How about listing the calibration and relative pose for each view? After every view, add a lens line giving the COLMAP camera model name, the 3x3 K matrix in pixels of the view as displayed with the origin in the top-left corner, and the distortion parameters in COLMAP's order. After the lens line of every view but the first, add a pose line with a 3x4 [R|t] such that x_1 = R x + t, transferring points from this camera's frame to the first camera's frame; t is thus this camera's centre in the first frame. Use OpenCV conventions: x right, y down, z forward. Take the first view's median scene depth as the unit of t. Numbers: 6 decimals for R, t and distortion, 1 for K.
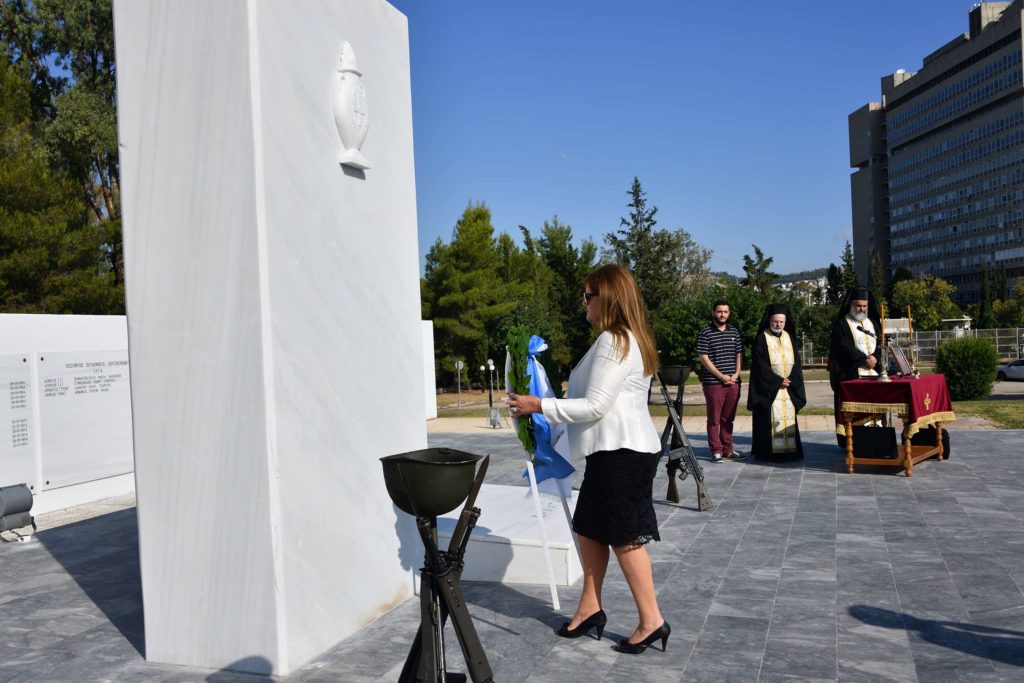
lens RADIAL K [[915.2, 0, 499.4], [0, 915.2, 361.2], [0, 0, 1]] dist [-0.022441, 0.009251]
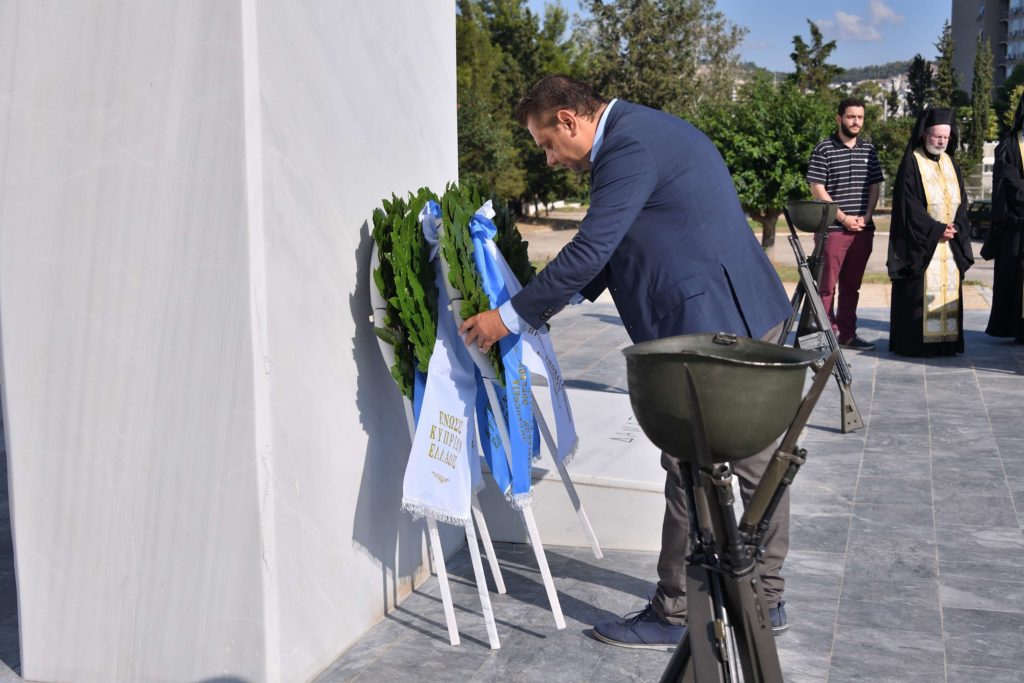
lens RADIAL K [[1386.4, 0, 492.2], [0, 1386.4, 369.3], [0, 0, 1]] dist [-0.013568, 0.000000]
pose [[0.997593, 0.021009, 0.066079, -0.075075], [-0.029290, 0.991473, 0.126976, 0.005182], [-0.062848, -0.128605, 0.989702, 0.063384]]
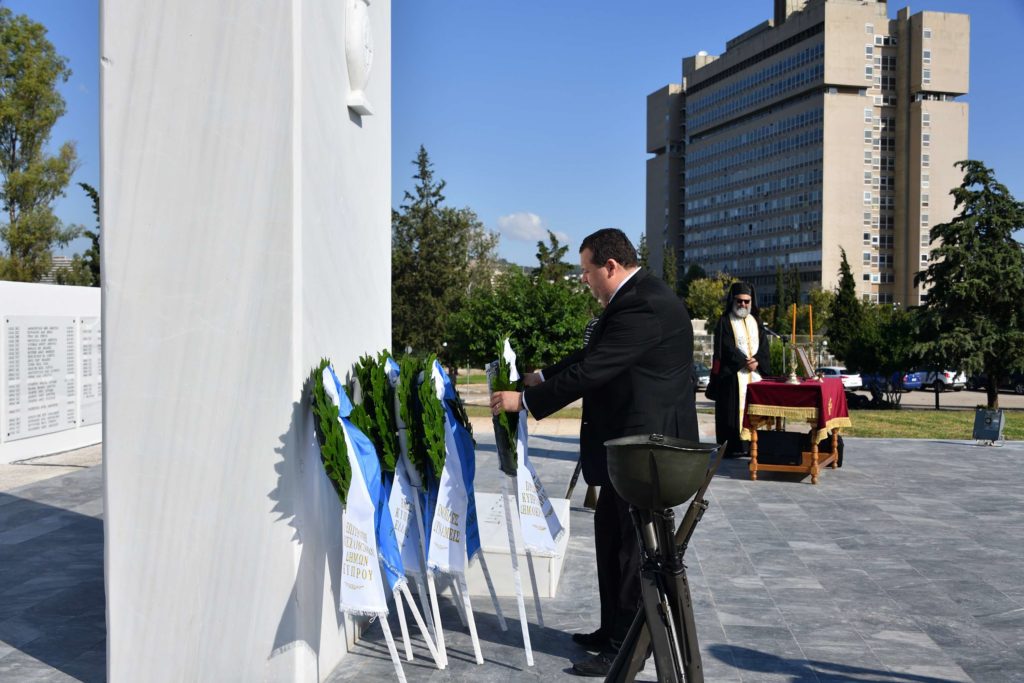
lens RADIAL K [[1053.5, 0, 485.7], [0, 1053.5, 367.0], [0, 0, 1]] dist [-0.014248, 0.000000]
pose [[0.973399, 0.033942, 0.226587, -0.141283], [-0.036733, 0.999292, 0.008109, 0.007634], [-0.226152, -0.016217, 0.973957, 0.005030]]
